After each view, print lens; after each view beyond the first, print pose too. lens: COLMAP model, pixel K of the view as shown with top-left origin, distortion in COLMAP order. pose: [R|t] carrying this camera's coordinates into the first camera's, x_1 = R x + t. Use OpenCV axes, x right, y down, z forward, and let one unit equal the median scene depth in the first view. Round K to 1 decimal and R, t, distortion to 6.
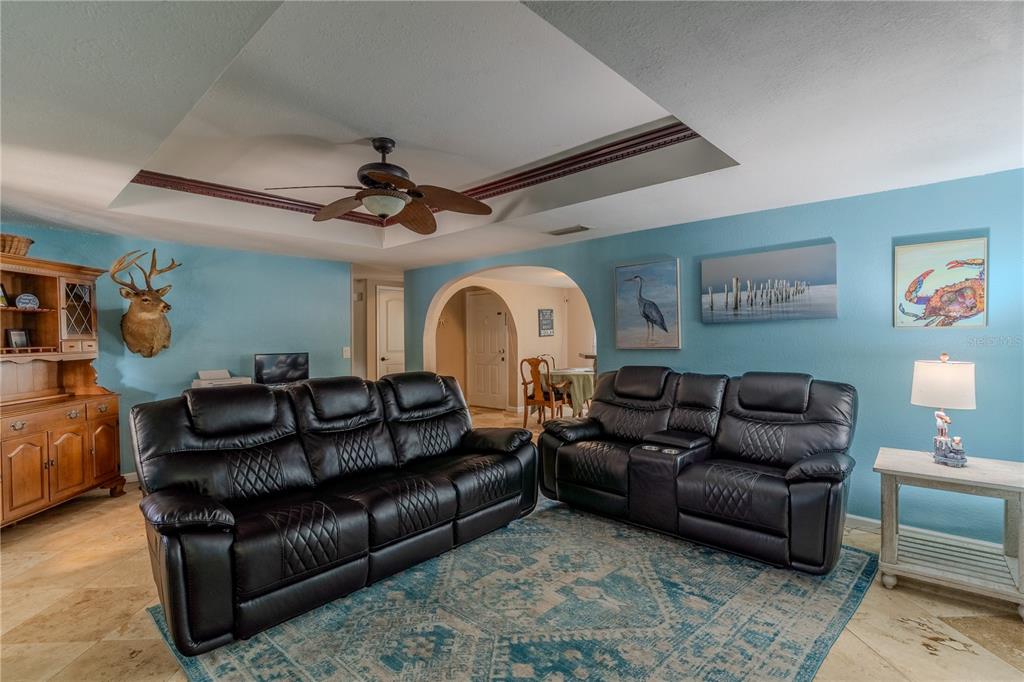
lens RADIAL K [[491.3, 0, 503.2], [0, 491.3, 339.0], [0, 0, 1]] dist [0.001310, -0.001895]
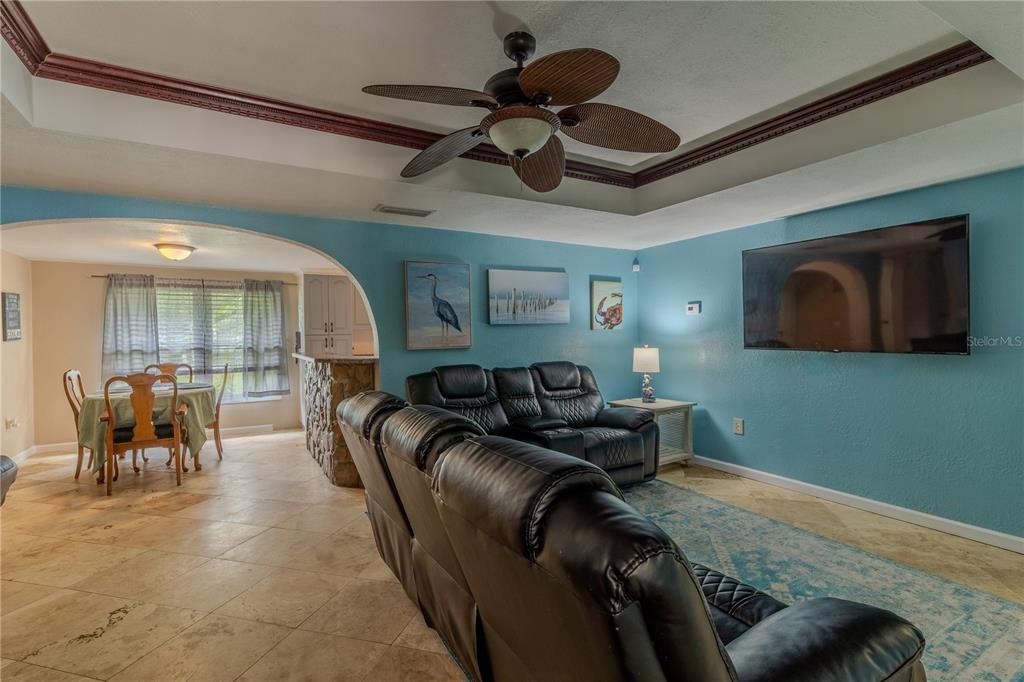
lens RADIAL K [[491.3, 0, 512.8], [0, 491.3, 337.8], [0, 0, 1]] dist [0.001310, -0.001895]
pose [[0.272207, -0.000172, 0.962239, -0.894272], [0.015292, 0.999874, -0.004148, 0.006670], [-0.962117, 0.015843, 0.272175, 0.838597]]
